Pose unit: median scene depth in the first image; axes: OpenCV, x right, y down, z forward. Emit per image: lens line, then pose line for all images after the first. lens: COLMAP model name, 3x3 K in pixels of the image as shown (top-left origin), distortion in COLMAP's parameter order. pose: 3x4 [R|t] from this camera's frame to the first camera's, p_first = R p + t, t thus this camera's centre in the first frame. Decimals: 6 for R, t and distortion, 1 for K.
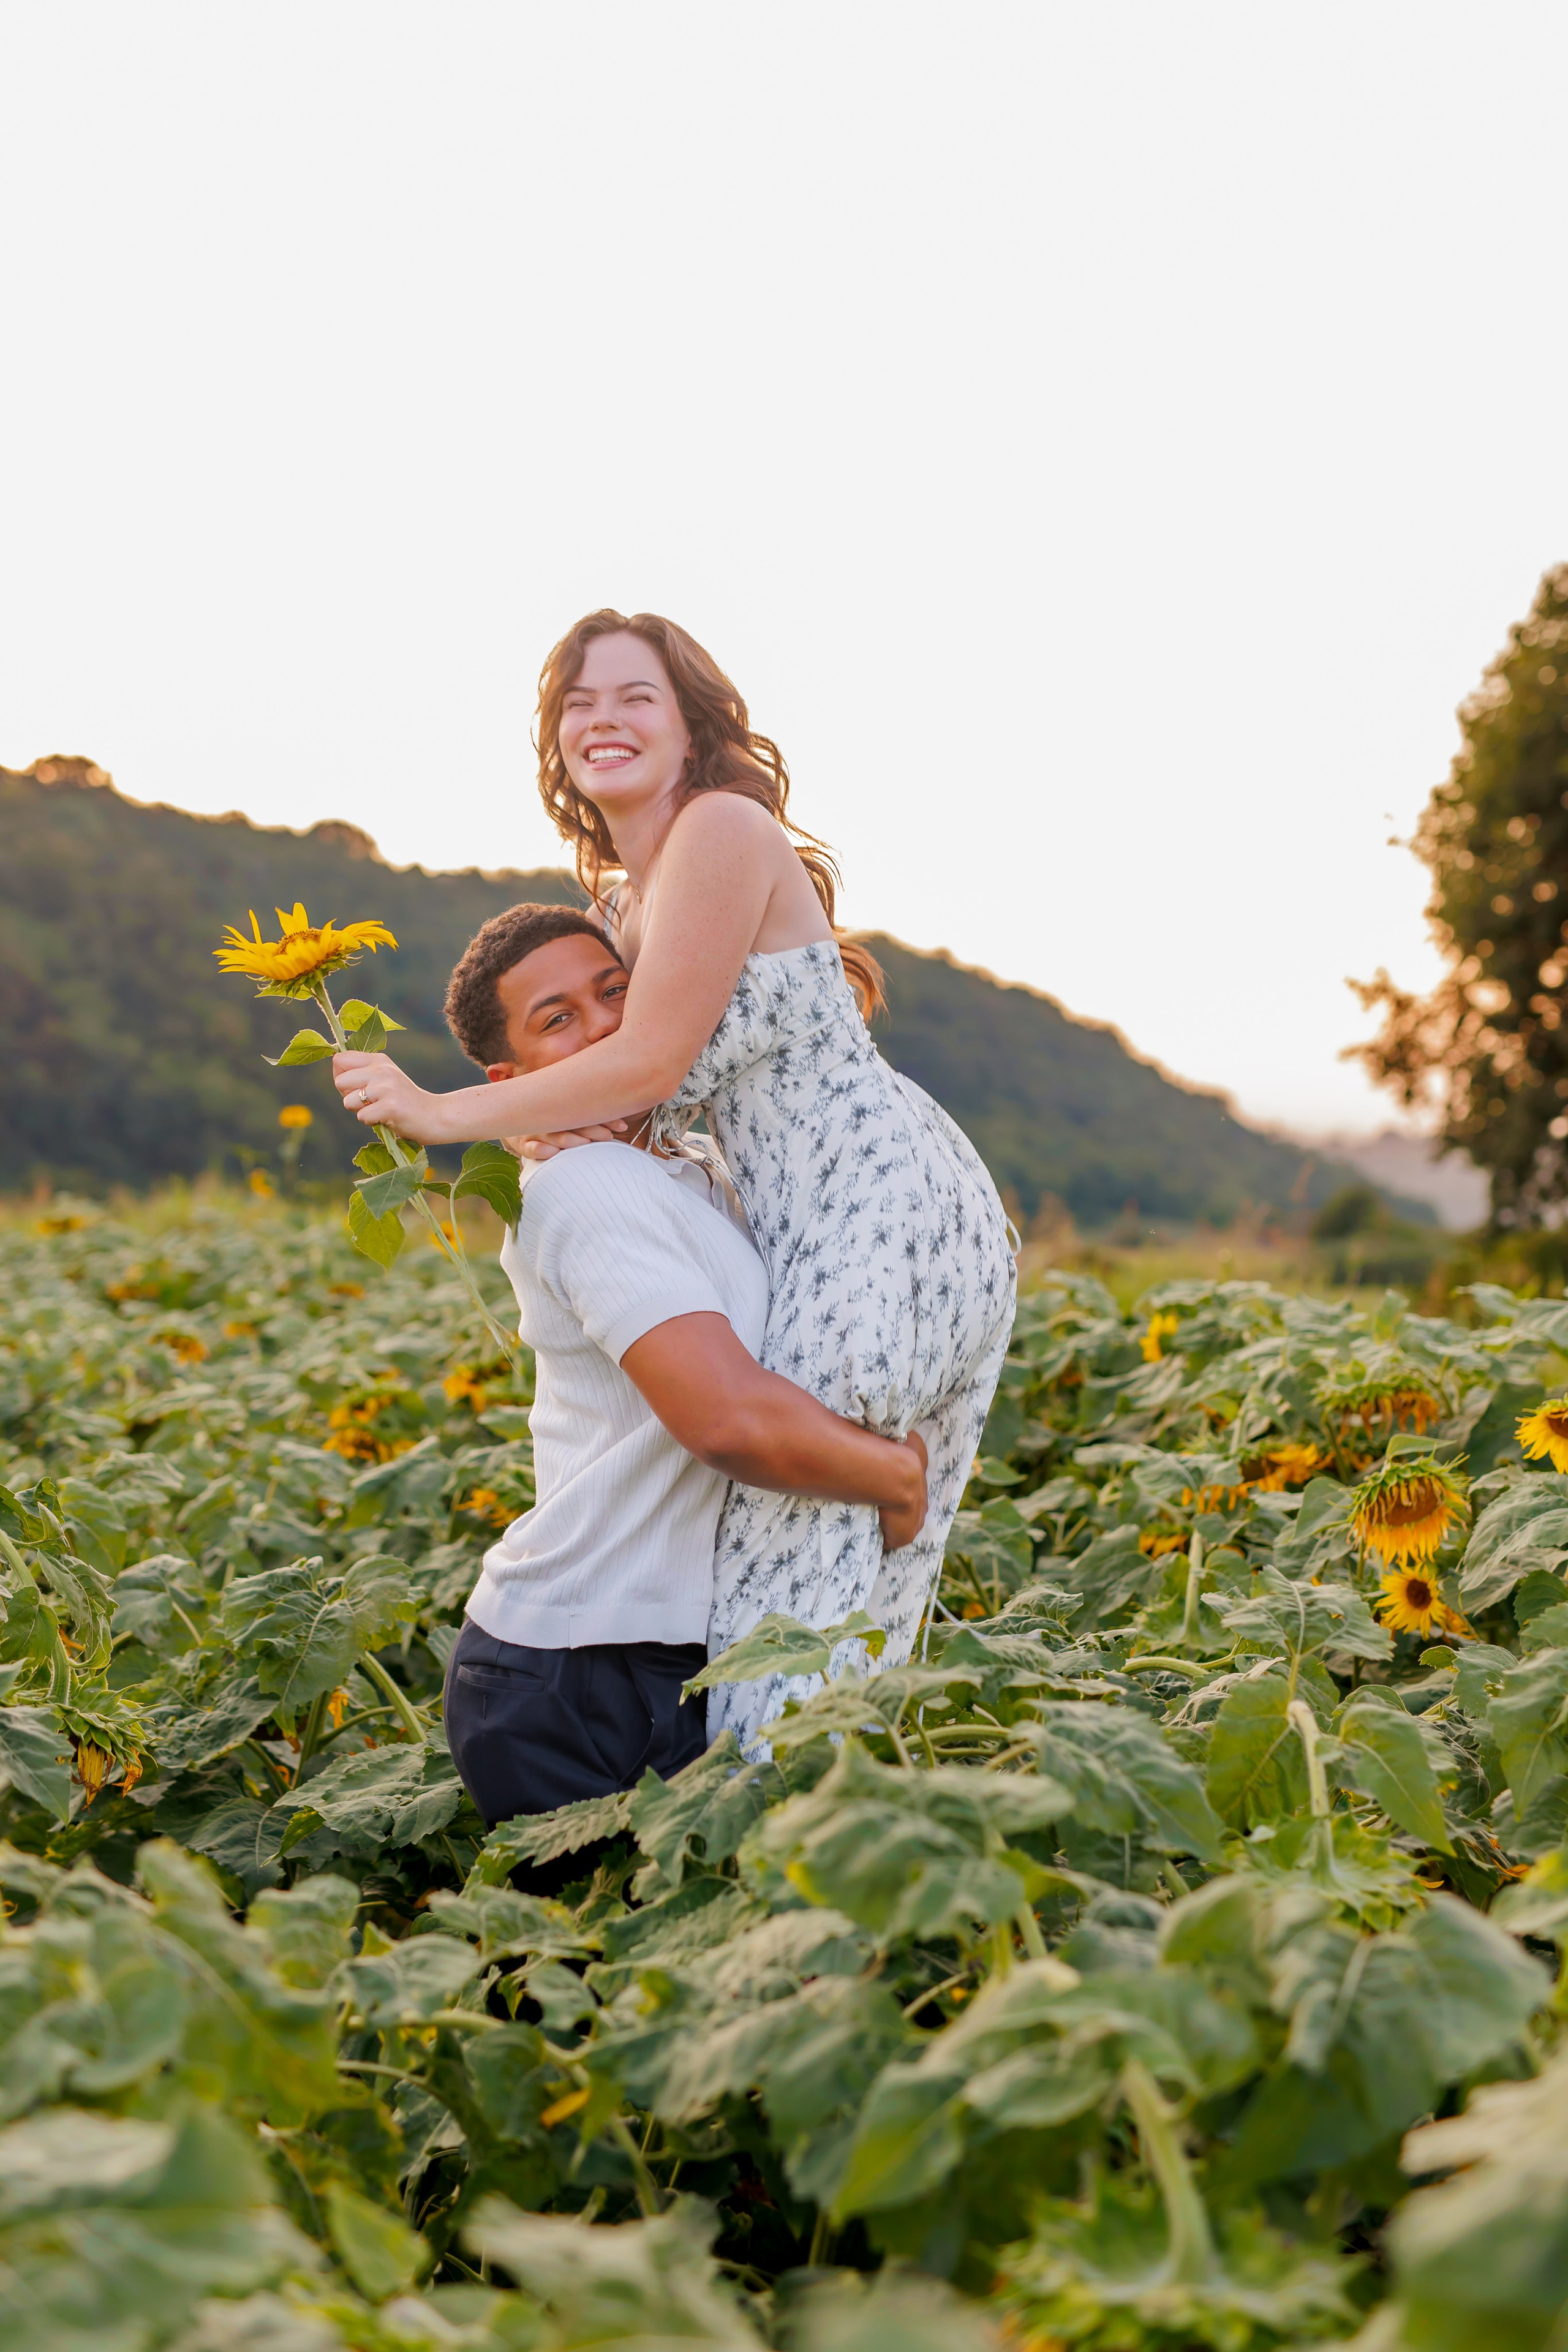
lens RADIAL K [[3273.6, 0, 753.5], [0, 3273.6, 1165.6], [0, 0, 1]] dist [0.000102, 0.040012]
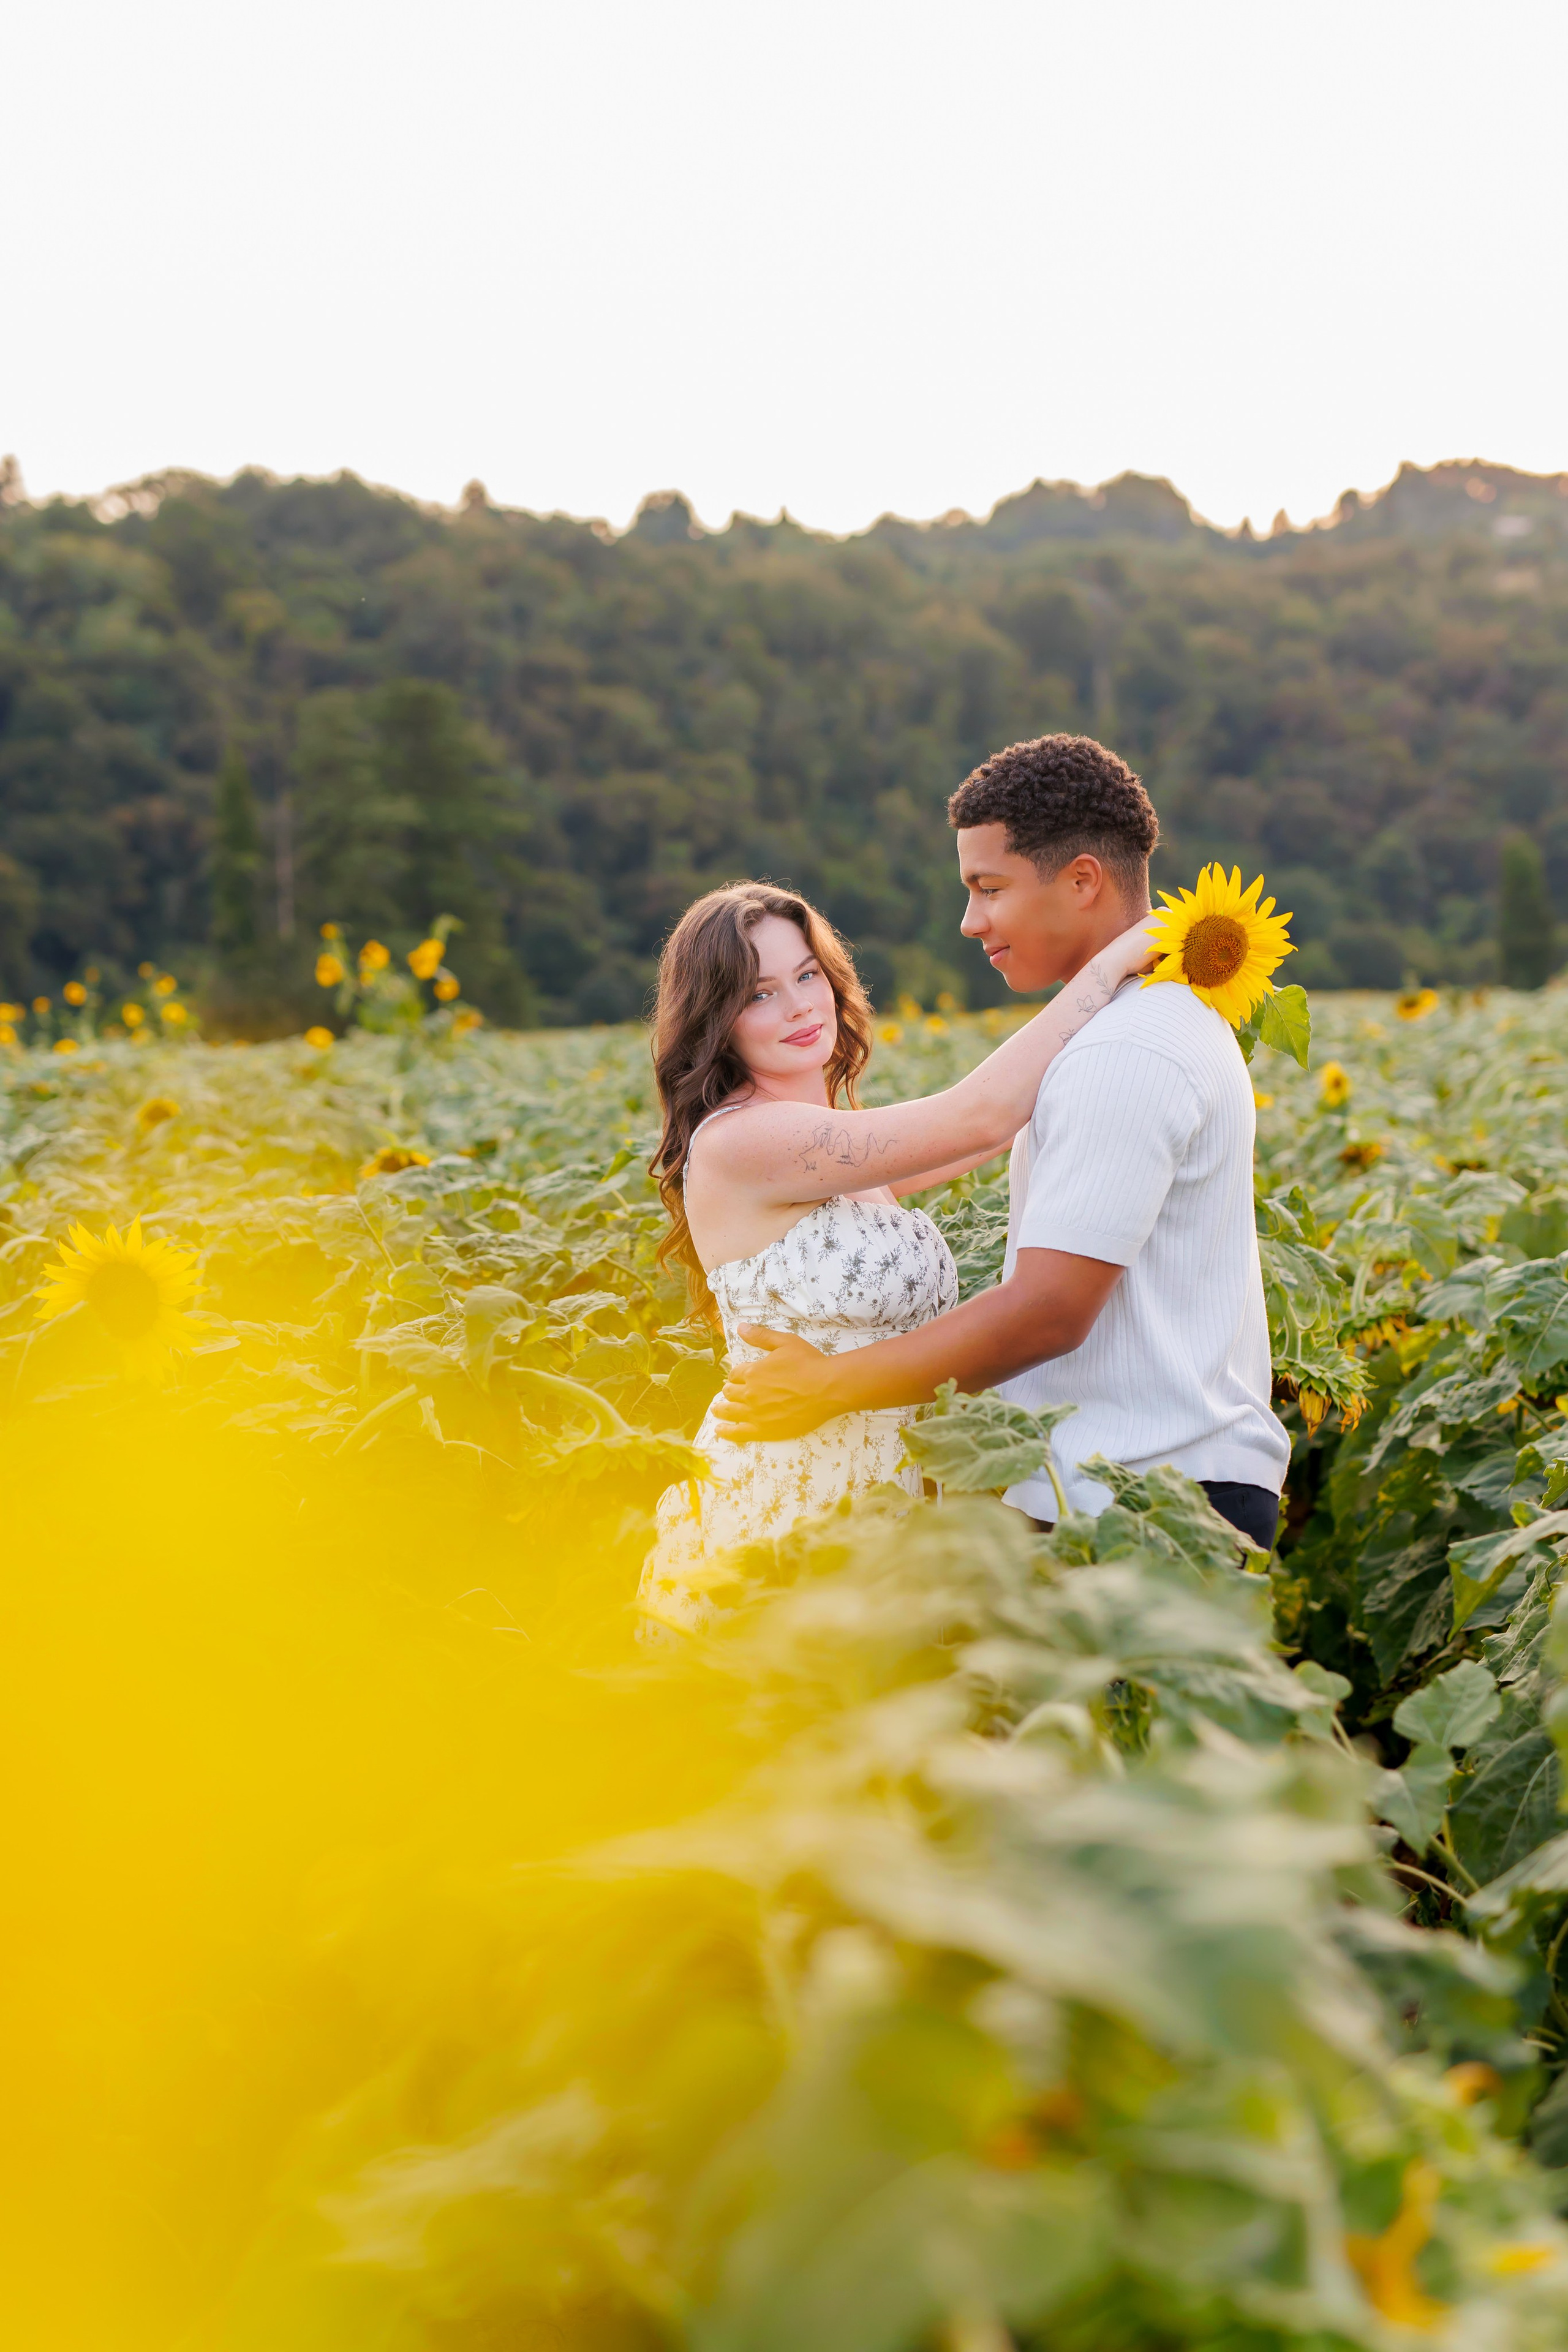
lens RADIAL K [[3272.2, 0, 786.1], [0, 3272.2, 1188.9], [0, 0, 1]] dist [0.001069, 0.036214]
pose [[0.864397, -0.030557, -0.501881, 0.212284], [0.070283, 0.995695, 0.060427, 0.005432], [0.497874, -0.087507, 0.862823, -0.159764]]
